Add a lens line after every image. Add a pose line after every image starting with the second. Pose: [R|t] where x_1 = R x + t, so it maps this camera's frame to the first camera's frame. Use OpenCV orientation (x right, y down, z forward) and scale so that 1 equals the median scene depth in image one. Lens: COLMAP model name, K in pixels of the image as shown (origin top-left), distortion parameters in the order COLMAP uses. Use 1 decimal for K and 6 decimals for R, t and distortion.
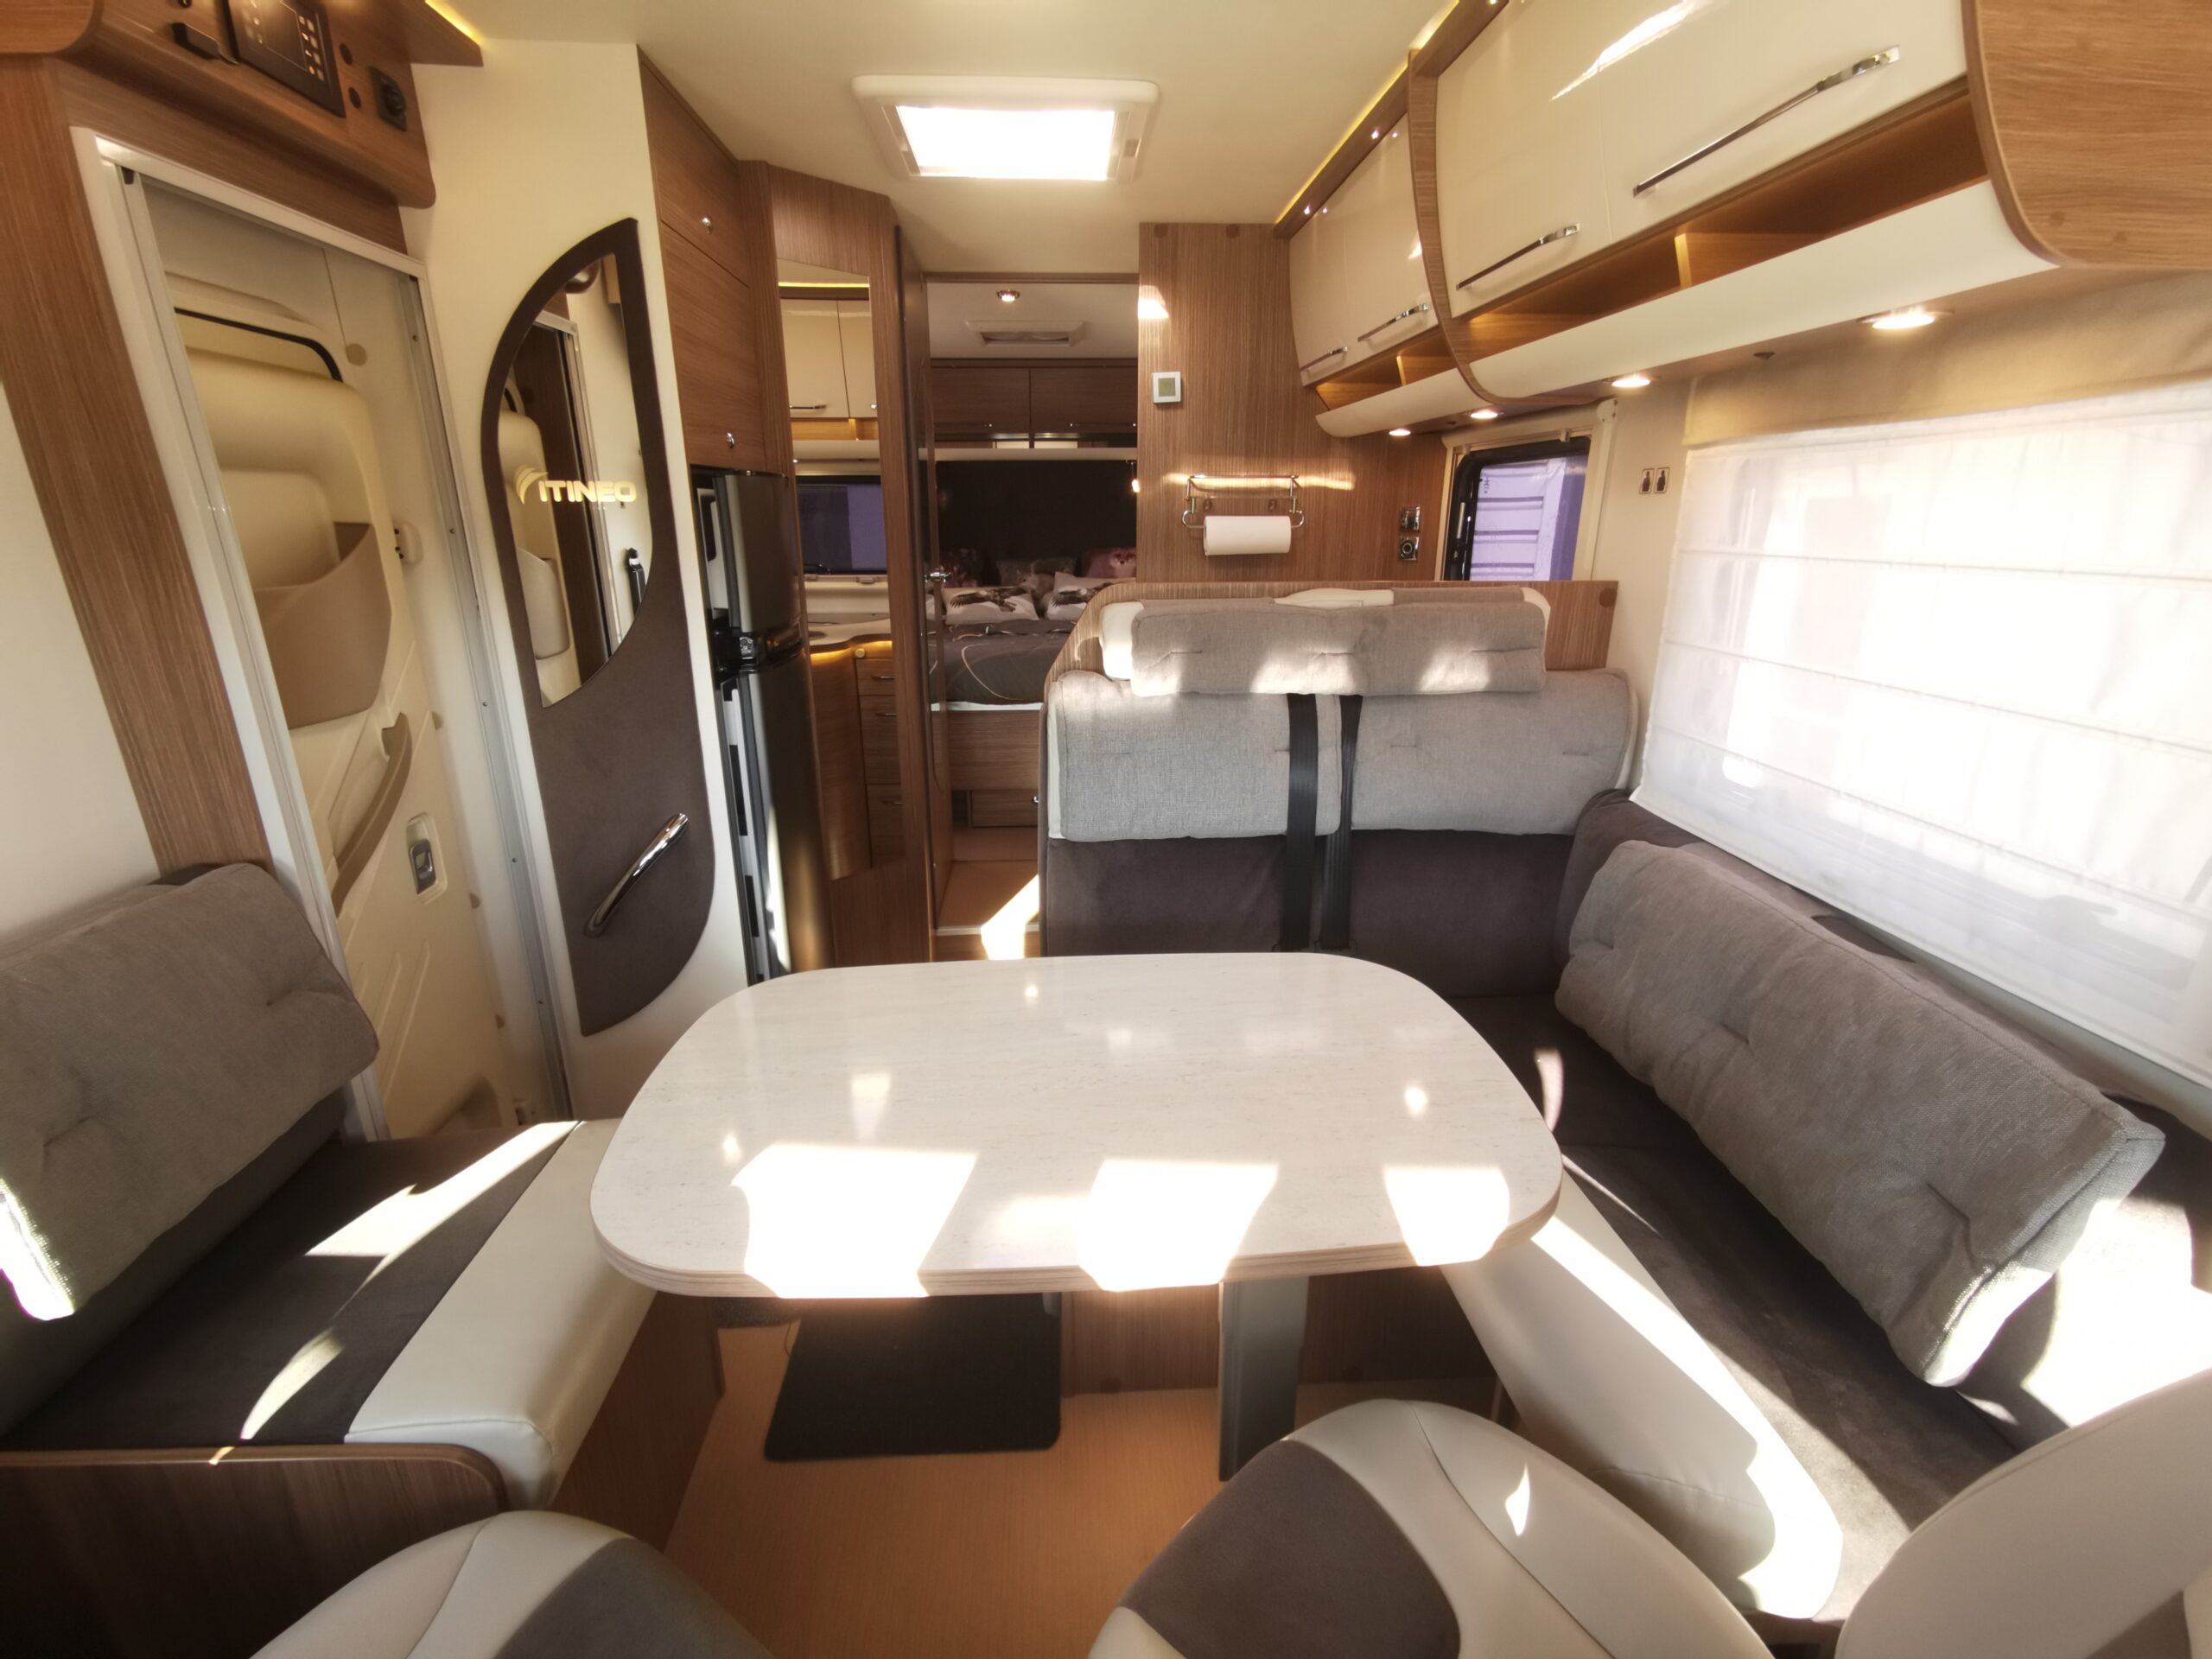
lens RADIAL K [[1011.8, 0, 1097.1], [0, 1011.8, 838.2], [0, 0, 1]] dist [-0.013003, 0.013284]
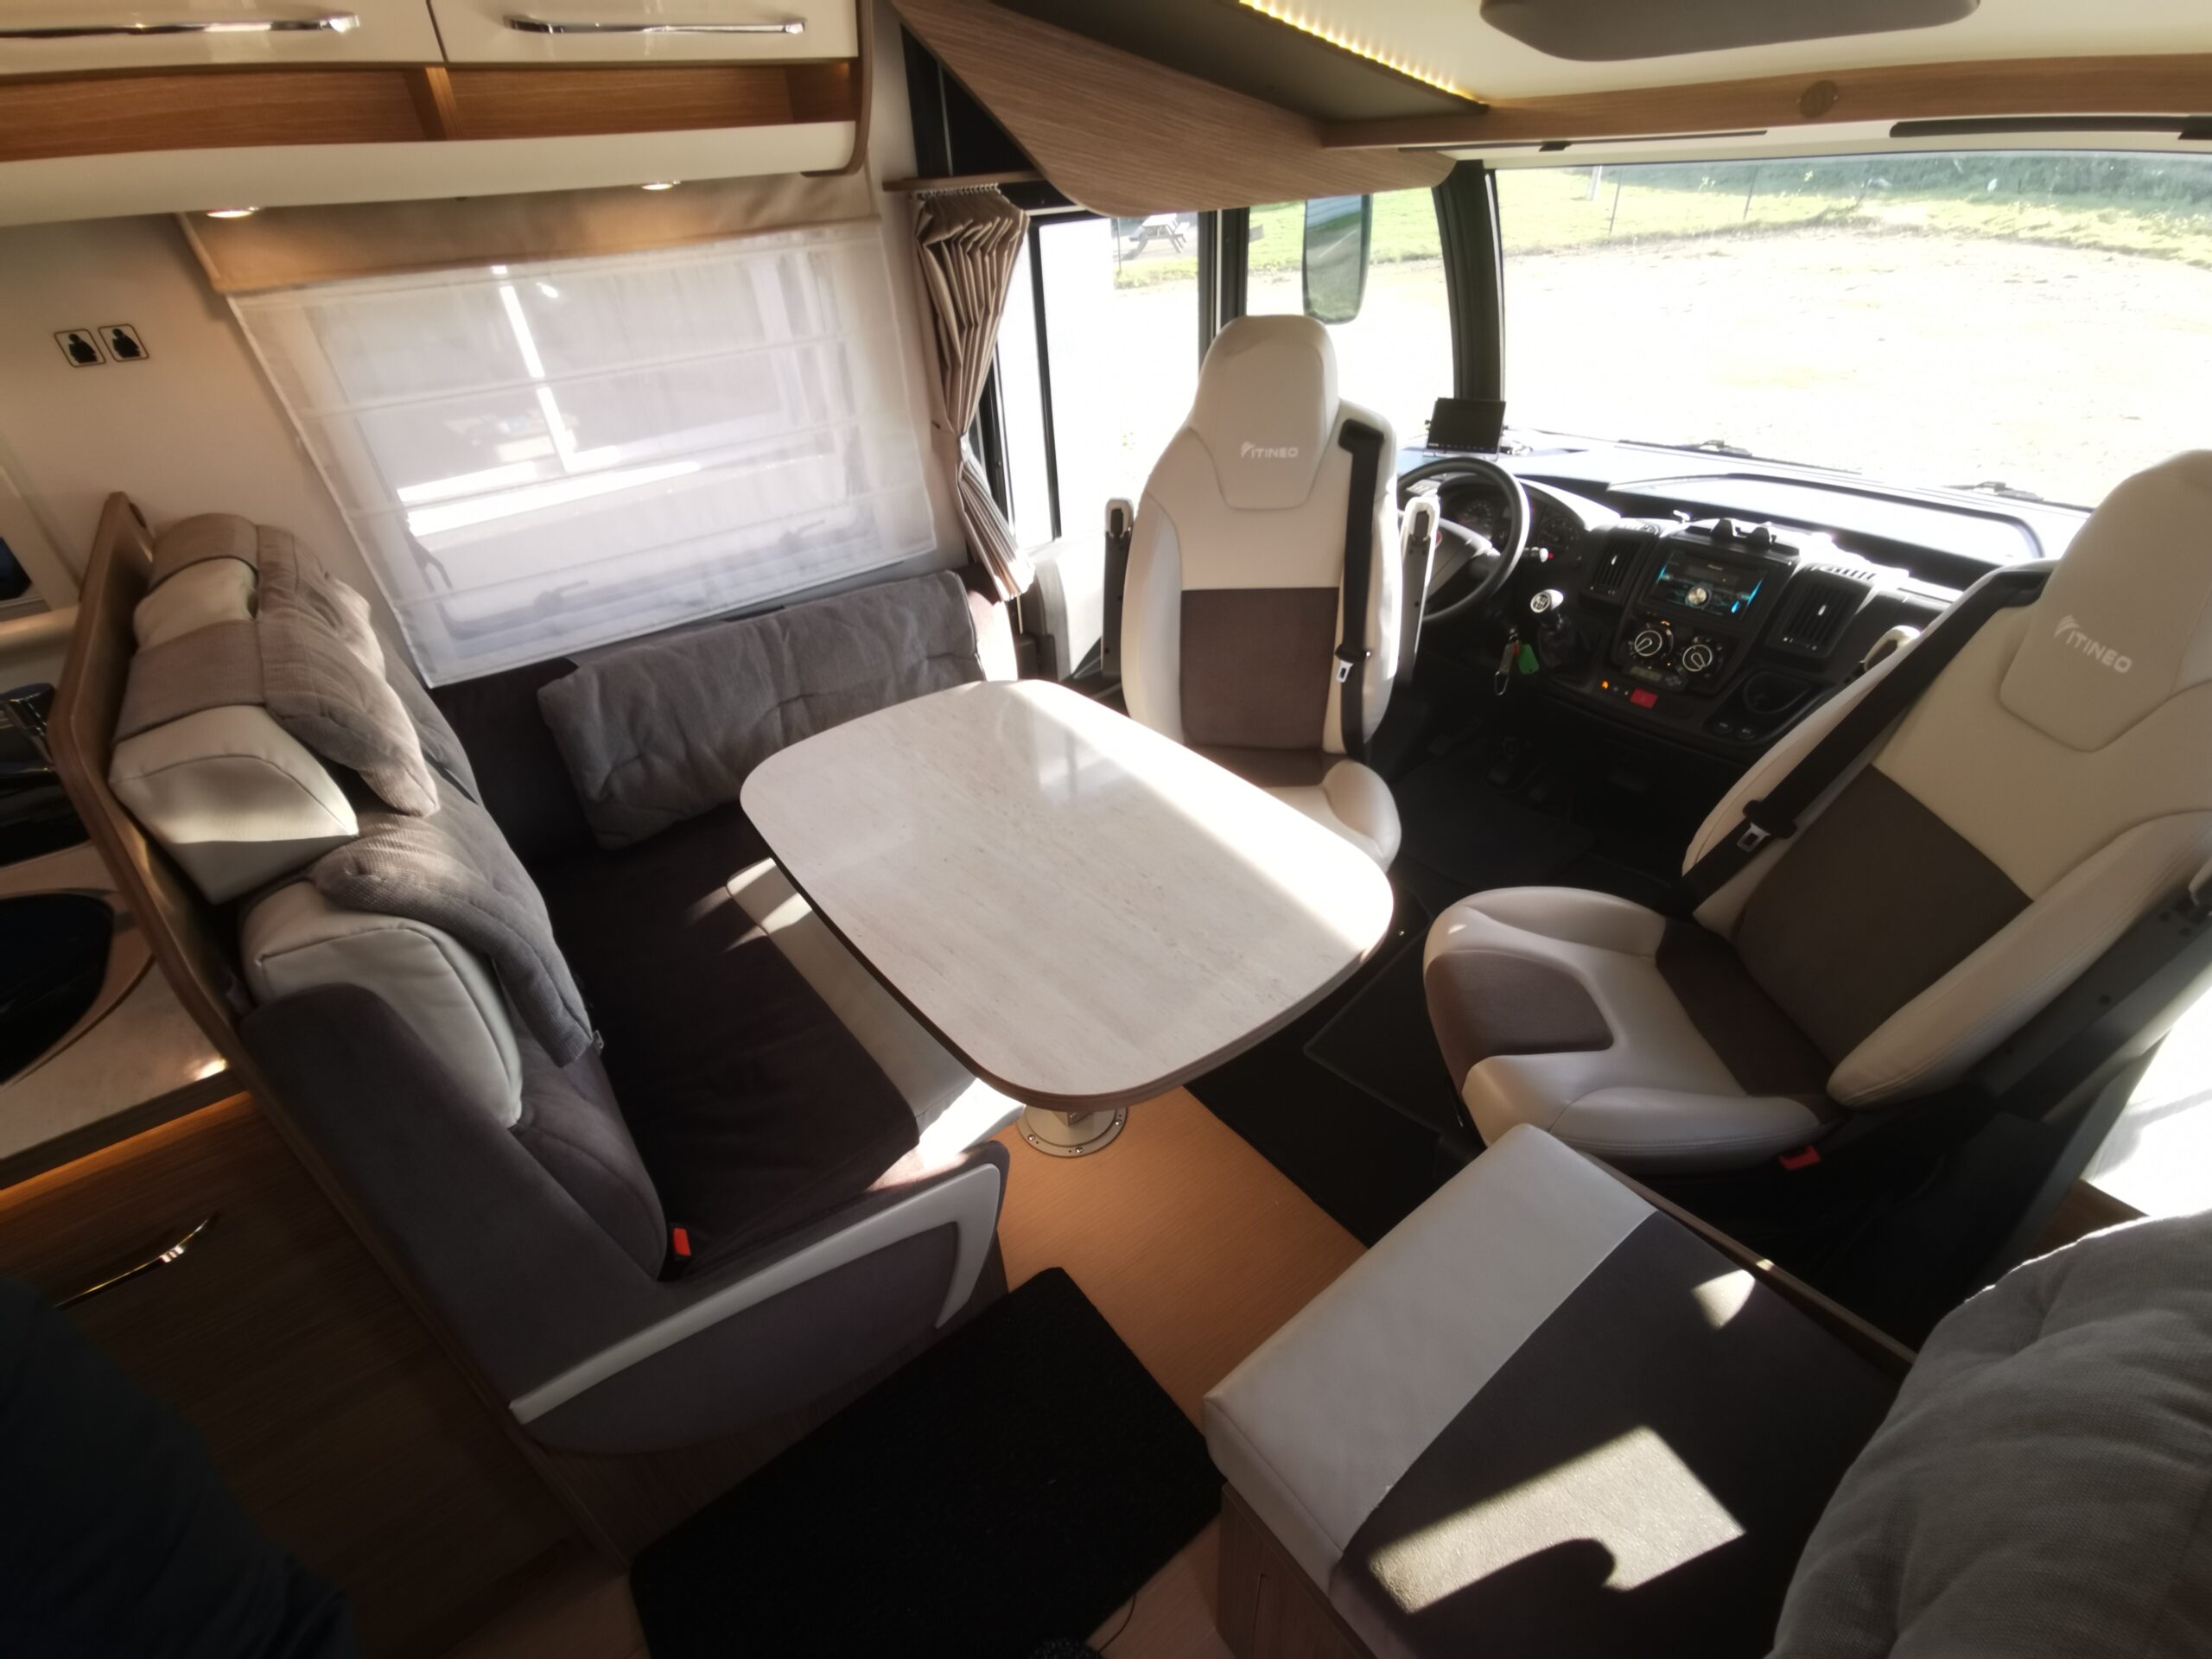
lens RADIAL K [[1008.4, 0, 1102.2], [0, 1008.4, 840.4], [0, 0, 1]] dist [-0.002026, 0.012561]
pose [[-0.553755, -0.442975, 0.705073, -0.713975], [0.314058, 0.673106, 0.669549, -0.491258], [-0.771182, 0.592201, -0.233616, 1.060115]]
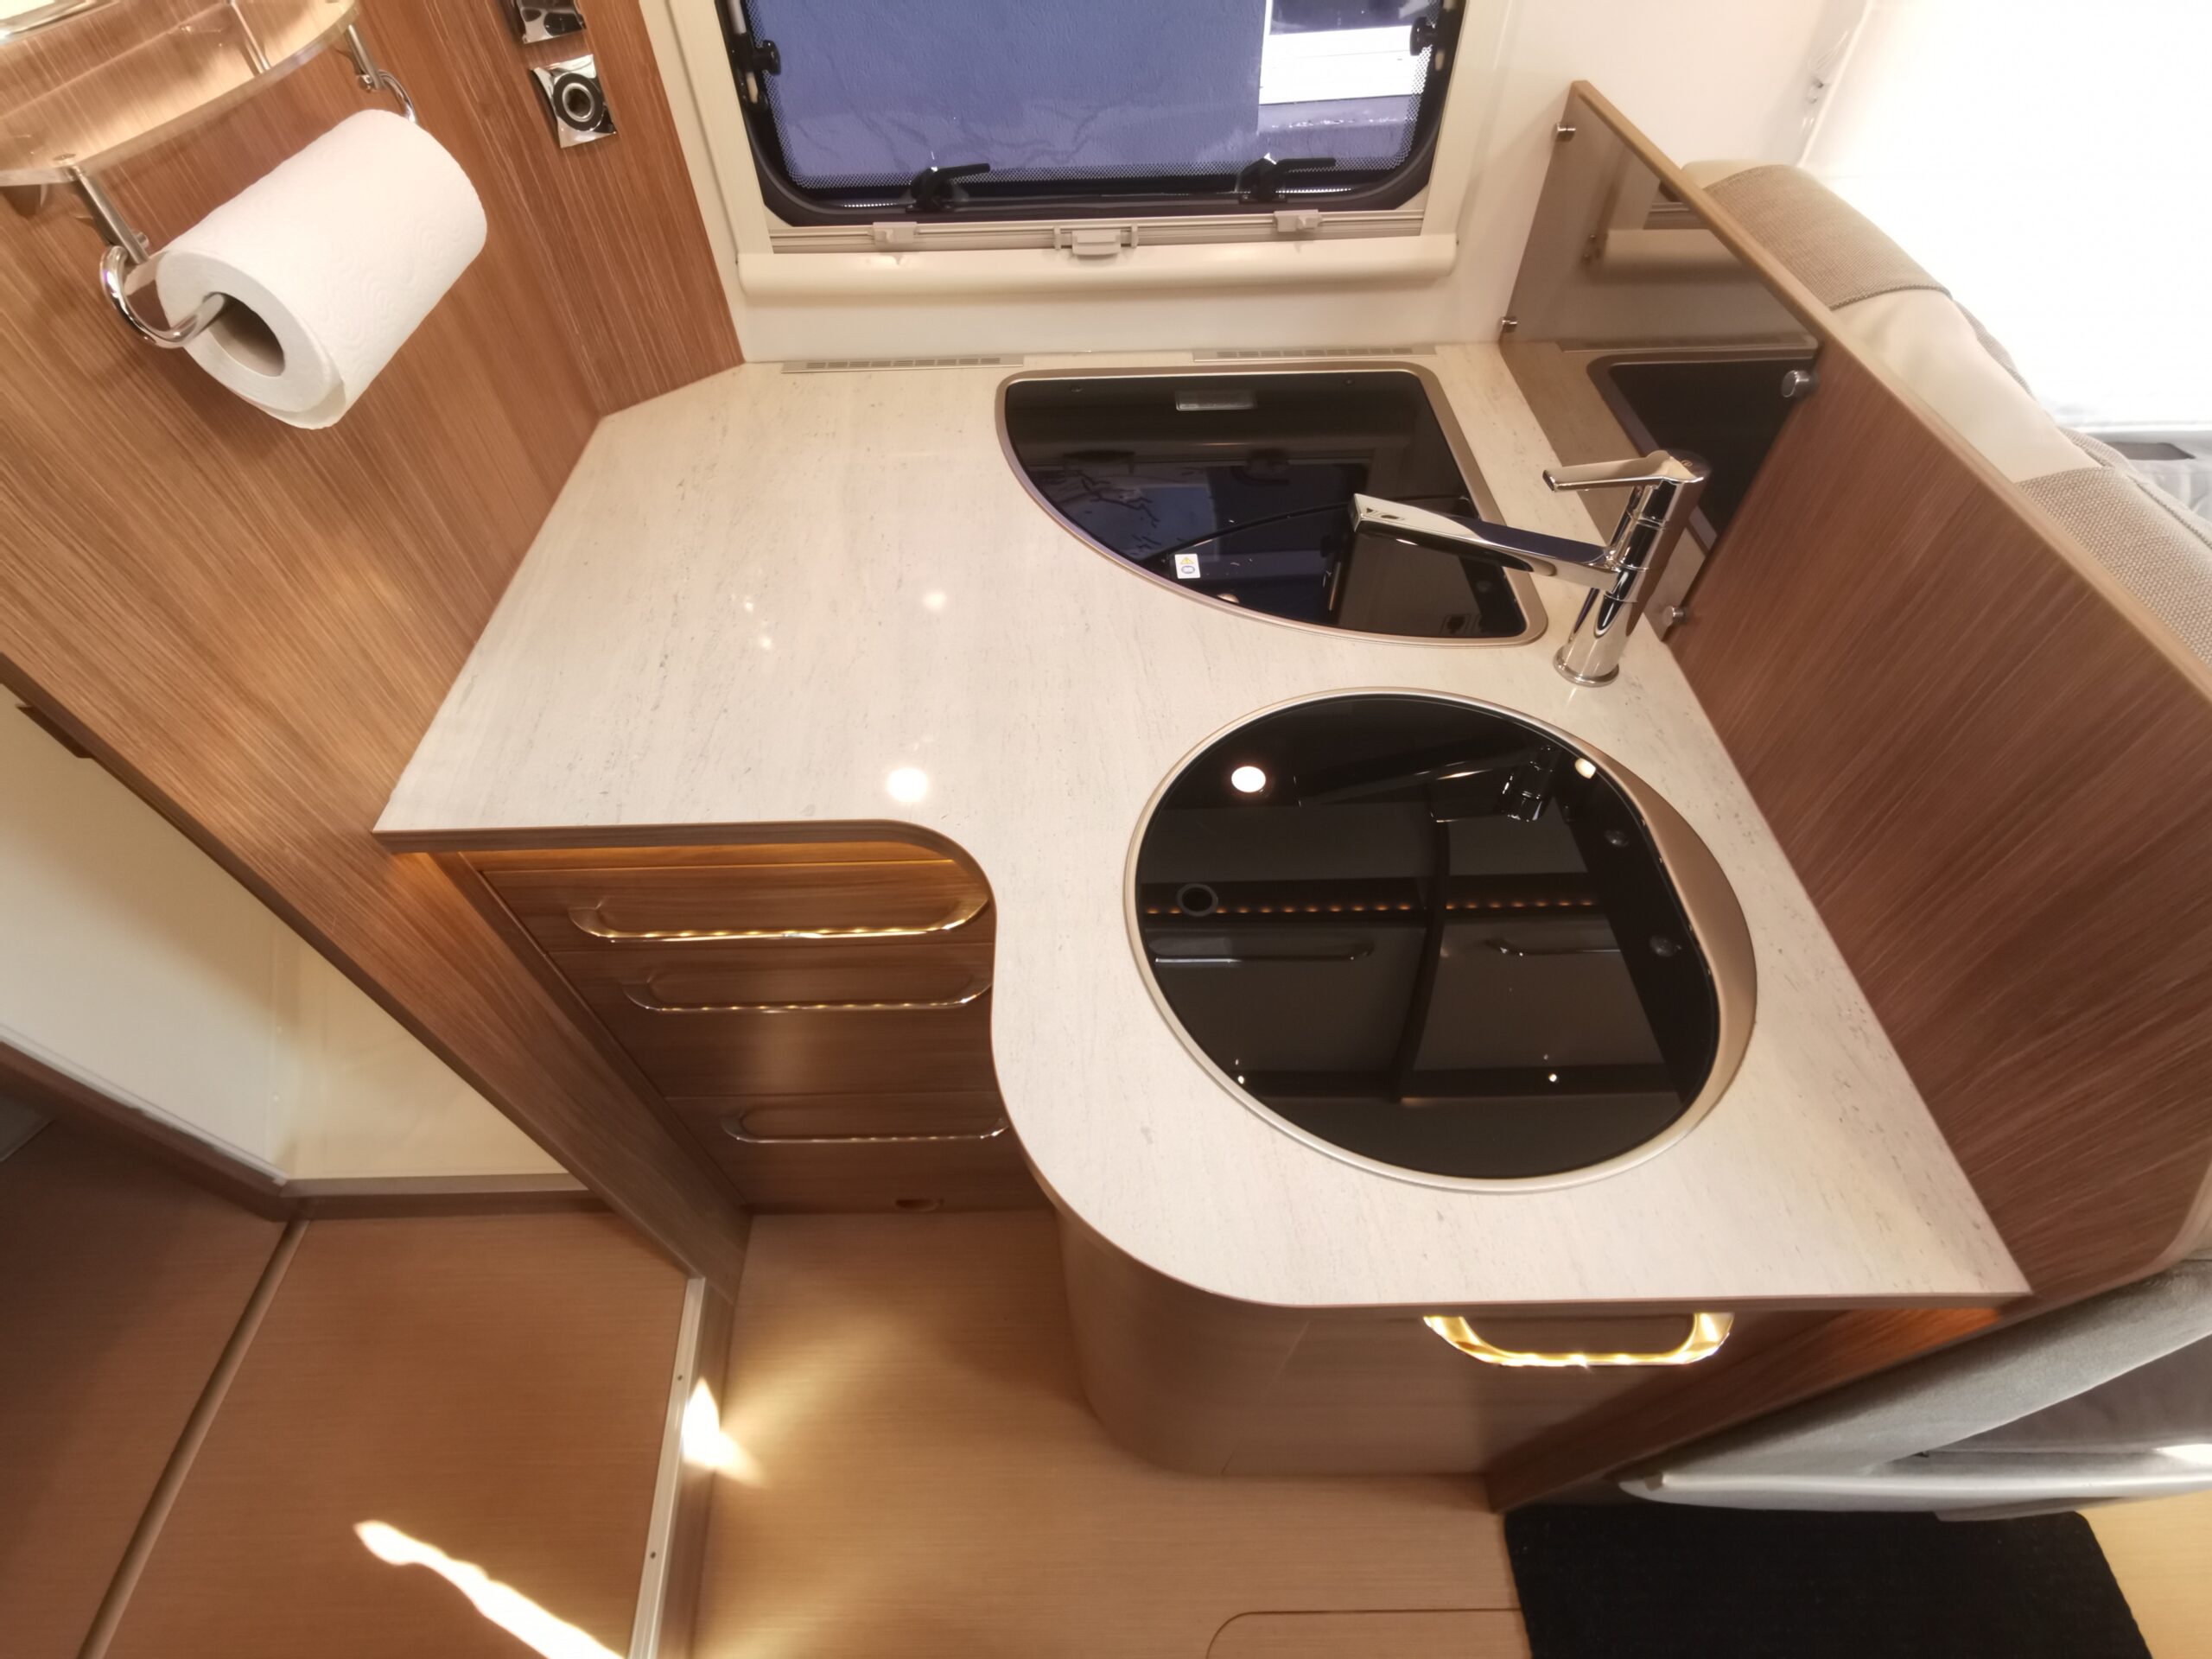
lens RADIAL K [[1011.8, 0, 1097.1], [0, 1011.8, 838.2], [0, 0, 1]] dist [-0.013003, 0.013284]
pose [[0.048633, -0.771311, 0.634598, -0.201548], [0.334243, 0.611287, 0.717363, -0.663739], [-0.941231, 0.177222, 0.287534, 1.591166]]
